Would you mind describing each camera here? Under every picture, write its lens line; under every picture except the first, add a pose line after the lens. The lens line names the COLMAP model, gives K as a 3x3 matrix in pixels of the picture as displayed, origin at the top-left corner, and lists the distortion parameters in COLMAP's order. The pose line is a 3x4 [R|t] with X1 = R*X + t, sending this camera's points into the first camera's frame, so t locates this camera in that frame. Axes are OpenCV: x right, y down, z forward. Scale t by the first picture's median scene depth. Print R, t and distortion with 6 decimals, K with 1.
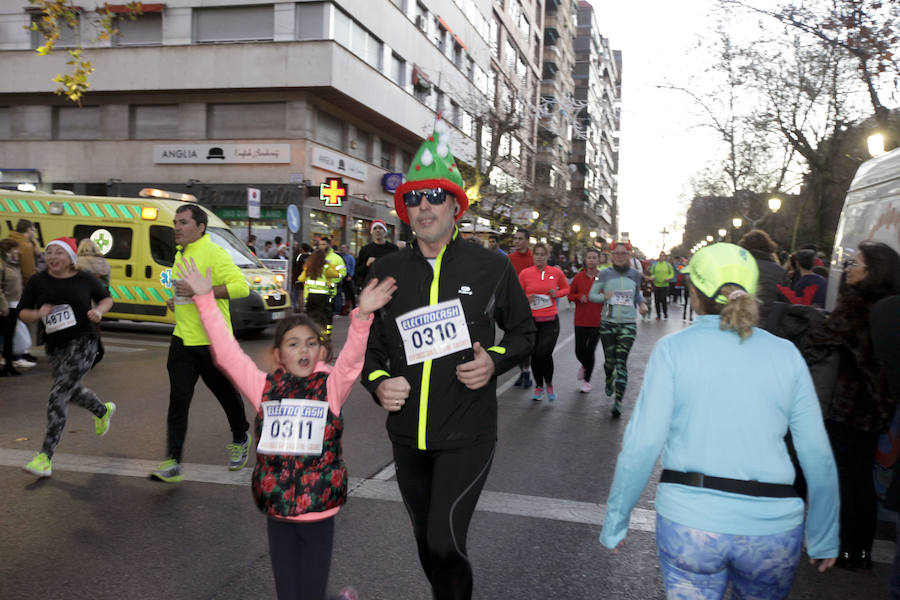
lens RADIAL K [[850.9, 0, 454.4], [0, 850.9, 295.0], [0, 0, 1]] dist [0.048678, 0.000000]
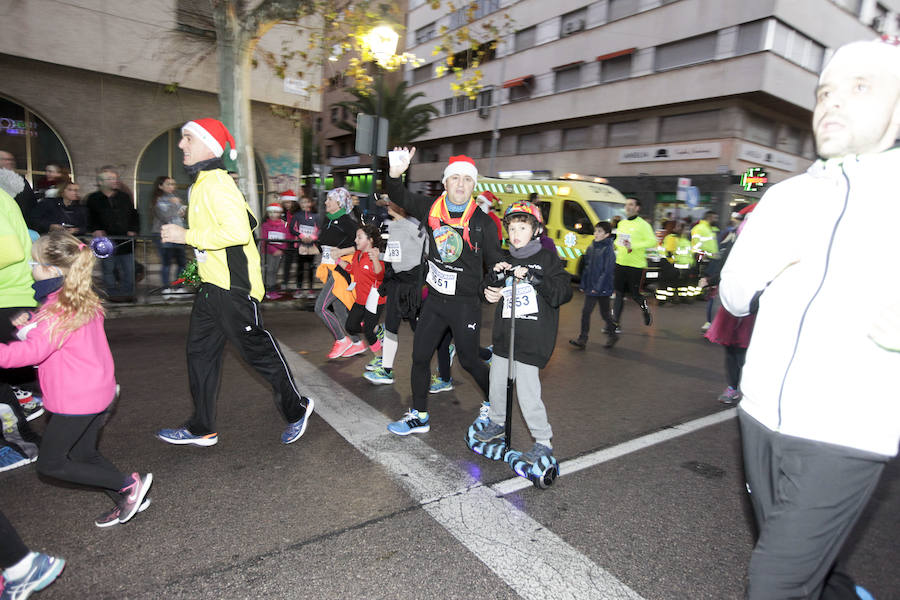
lens RADIAL K [[532.1, 0, 435.2], [0, 532.1, 302.9], [0, 0, 1]] dist [-0.033820, 0.030772]
pose [[0.748038, 0.126682, -0.651453, 0.028755], [-0.066682, 0.990992, 0.116141, -0.001763], [0.660298, -0.043438, 0.749746, 0.102546]]
